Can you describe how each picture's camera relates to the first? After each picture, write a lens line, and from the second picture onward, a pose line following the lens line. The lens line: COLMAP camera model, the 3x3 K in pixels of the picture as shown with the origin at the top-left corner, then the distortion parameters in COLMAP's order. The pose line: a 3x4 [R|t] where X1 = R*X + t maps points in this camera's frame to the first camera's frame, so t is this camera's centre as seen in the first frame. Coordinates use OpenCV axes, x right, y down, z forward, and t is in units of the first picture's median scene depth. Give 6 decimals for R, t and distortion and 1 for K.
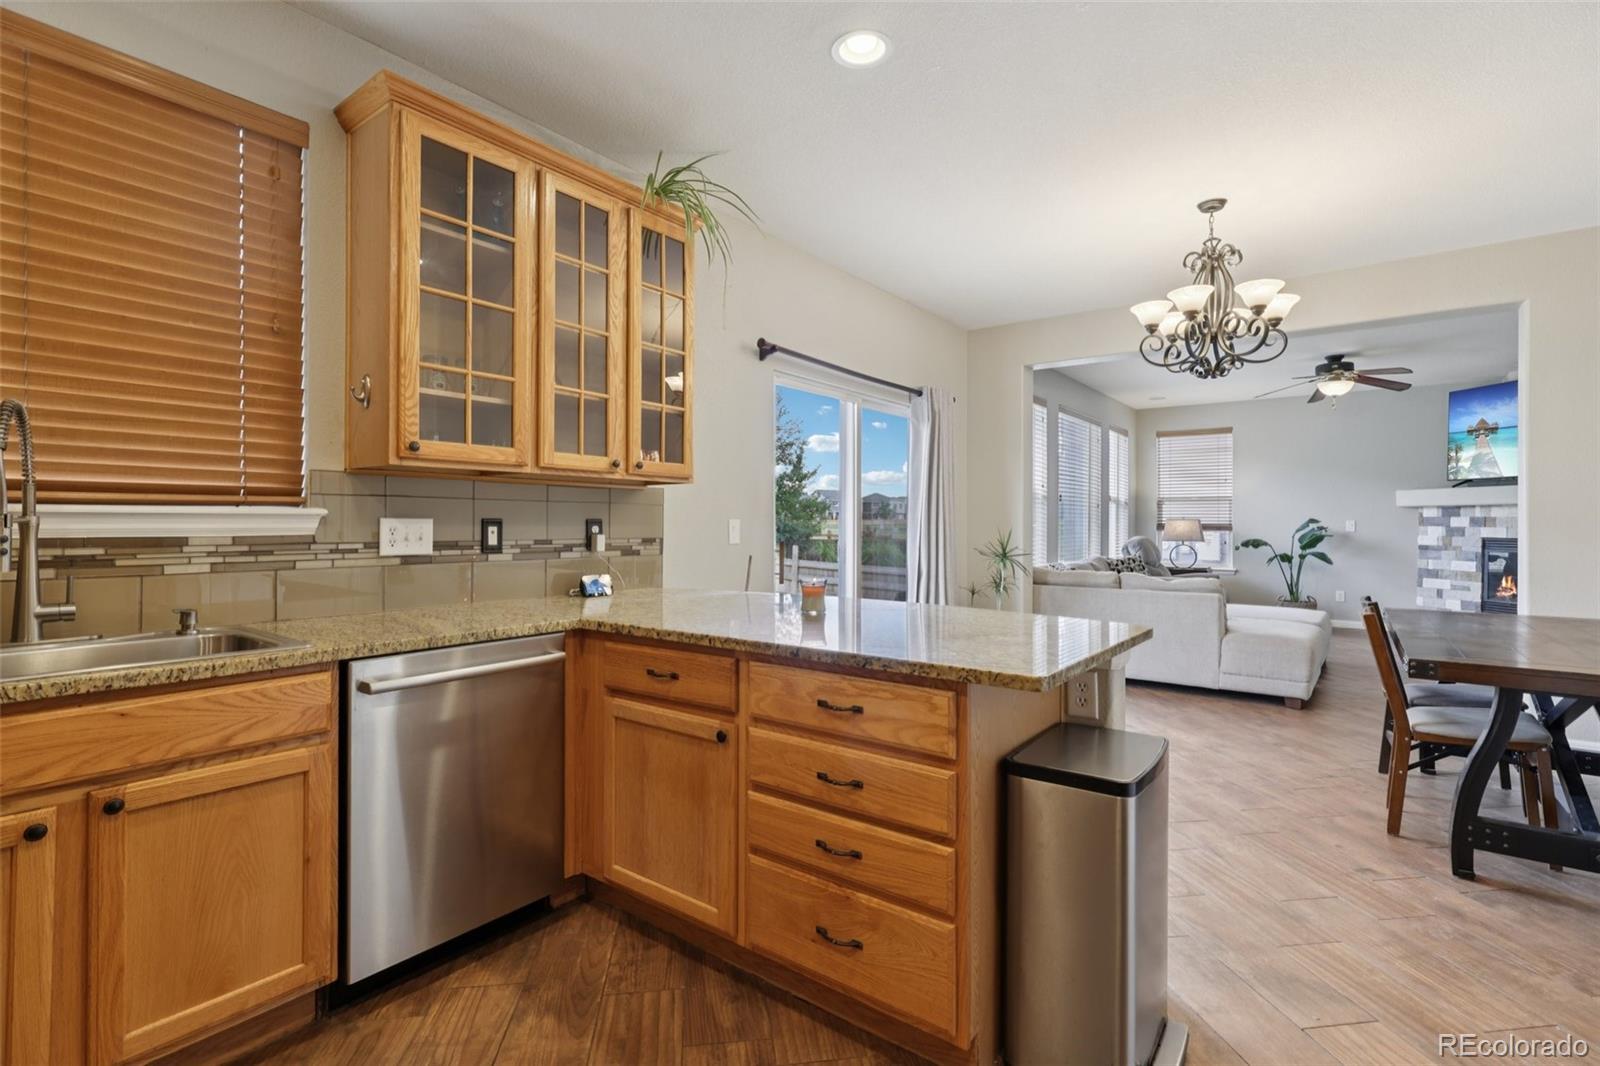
lens RADIAL K [[747.5, 0, 800.8], [0, 747.5, 521.1], [0, 0, 1]] dist [-0.000480, -0.000199]
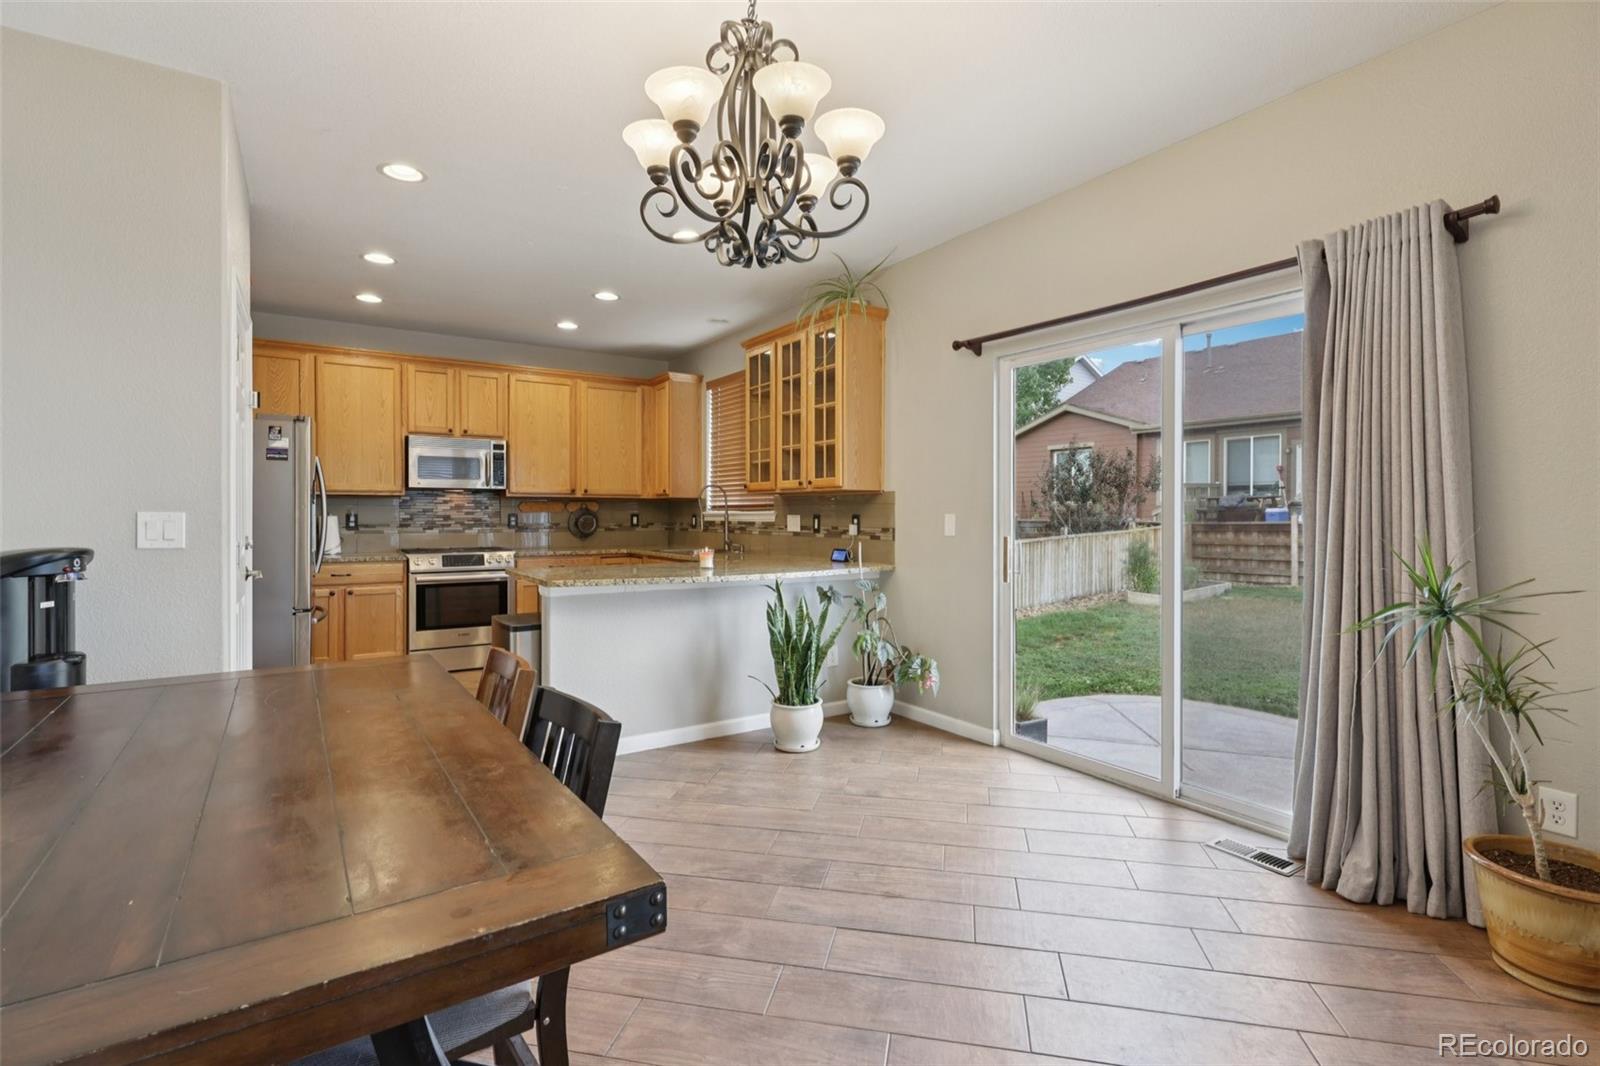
lens RADIAL K [[747.5, 0, 792.4], [0, 747.5, 521.6], [0, 0, 1]] dist [-0.000480, -0.000199]
pose [[-0.346664, 0.004610, -0.937978, 1.399688], [-0.001763, 0.999983, 0.005566, 0.003744], [0.937988, 0.003583, -0.346650, 1.592605]]
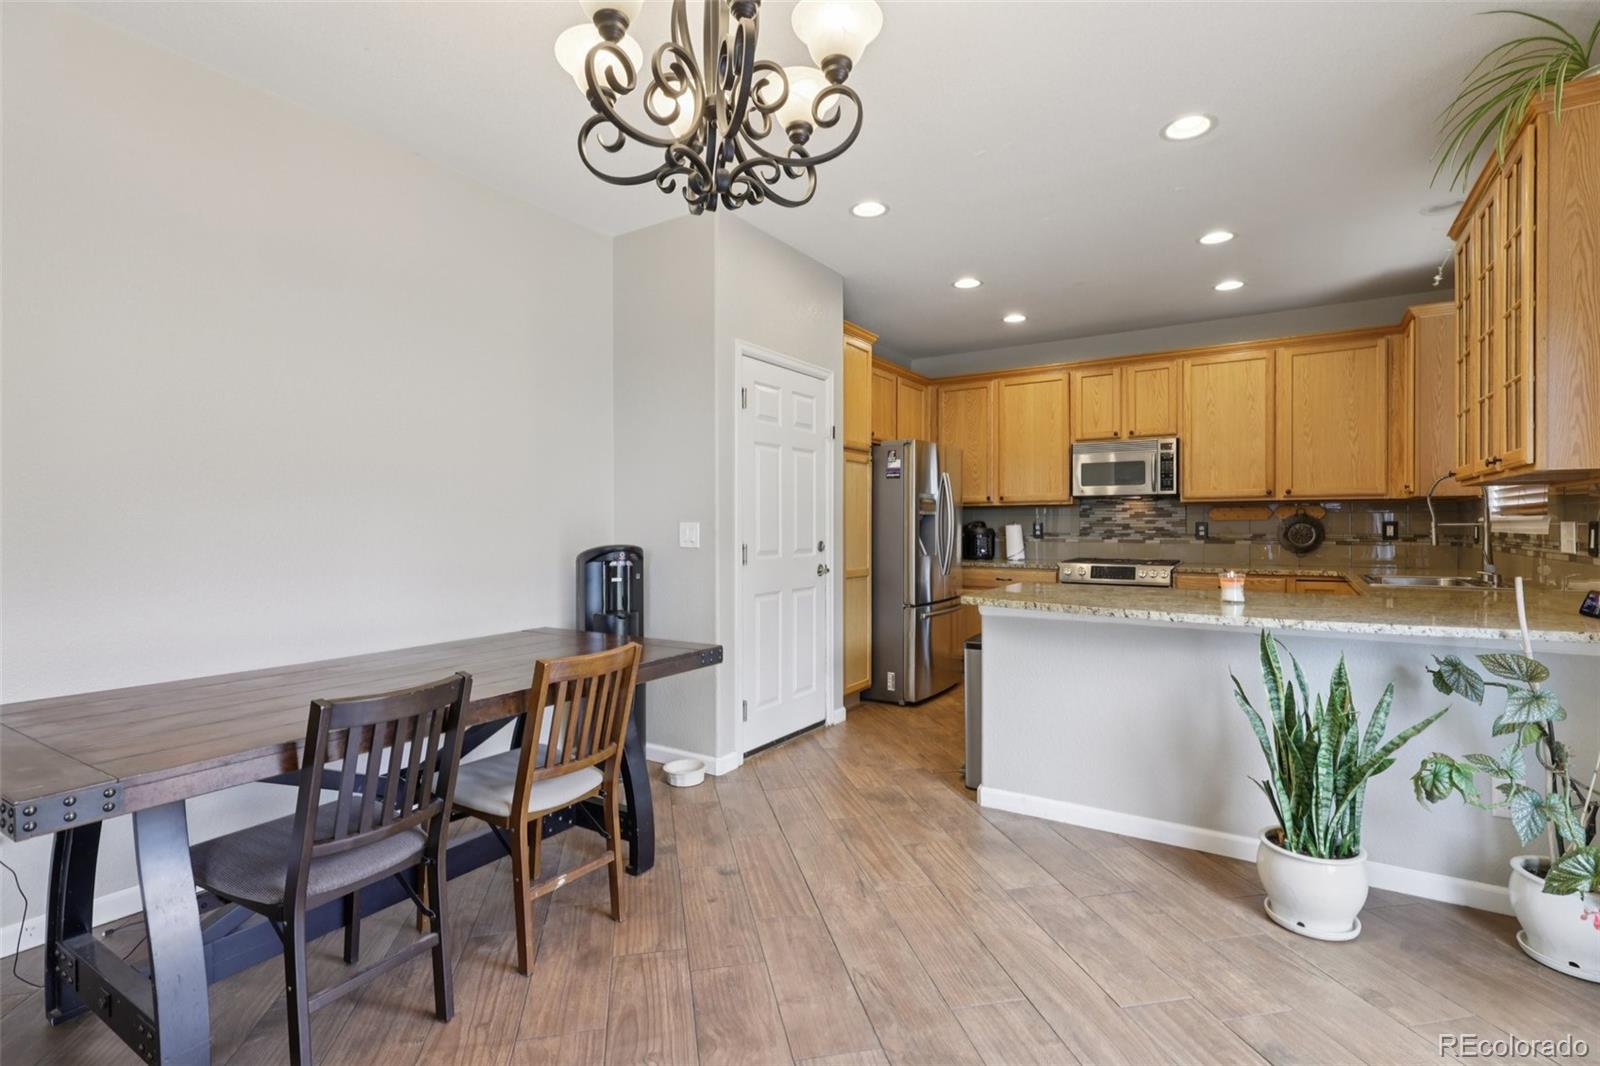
lens RADIAL K [[747.5, 0, 794.3], [0, 747.5, 522.3], [0, 0, 1]] dist [-0.000480, -0.000199]
pose [[-0.998004, -0.001479, -0.063132, 0.690723], [-0.001292, 0.999995, -0.003014, 0.001835], [0.063136, -0.002926, -0.998001, 1.894965]]
